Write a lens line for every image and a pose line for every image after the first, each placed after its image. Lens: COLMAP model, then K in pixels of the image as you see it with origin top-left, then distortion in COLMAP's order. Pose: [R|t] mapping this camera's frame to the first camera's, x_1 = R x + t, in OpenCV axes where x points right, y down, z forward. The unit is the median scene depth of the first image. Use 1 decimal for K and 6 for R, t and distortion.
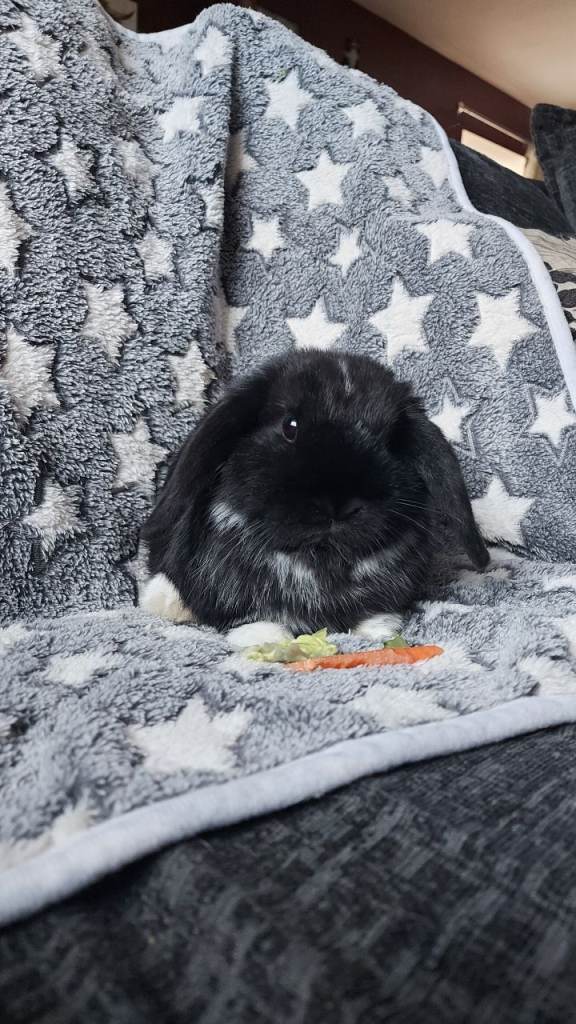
lens RADIAL K [[875.2, 0, 290.4], [0, 875.2, 511.9], [0, 0, 1]] dist [0.034579, -0.087248]
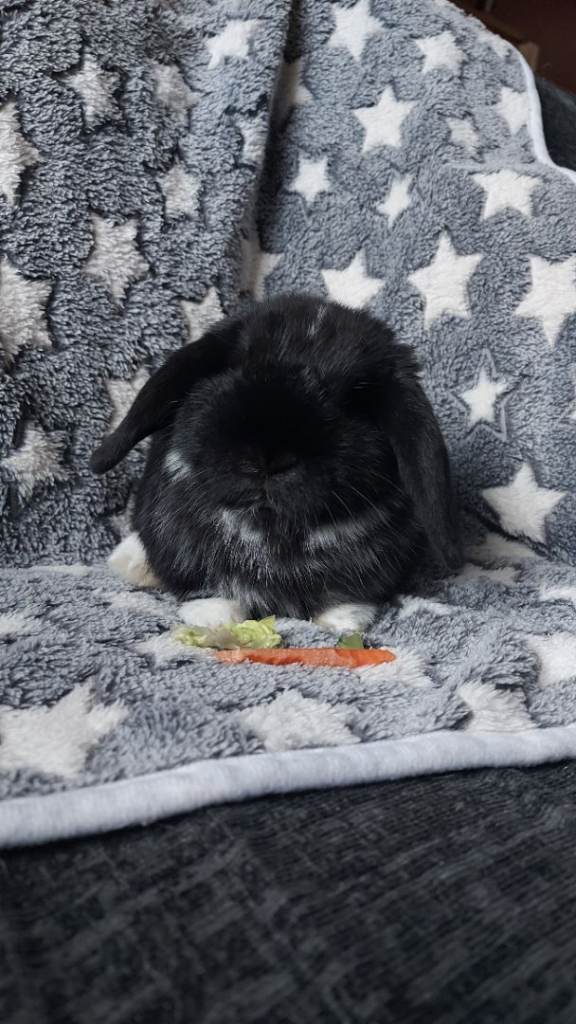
lens RADIAL K [[875.2, 0, 285.8], [0, 875.2, 514.2], [0, 0, 1]] dist [0.034579, -0.087248]
pose [[0.986374, 0.106723, -0.125208, 0.114754], [-0.098843, 0.992807, 0.067562, -0.026527], [0.131517, -0.054265, 0.989828, 0.074414]]
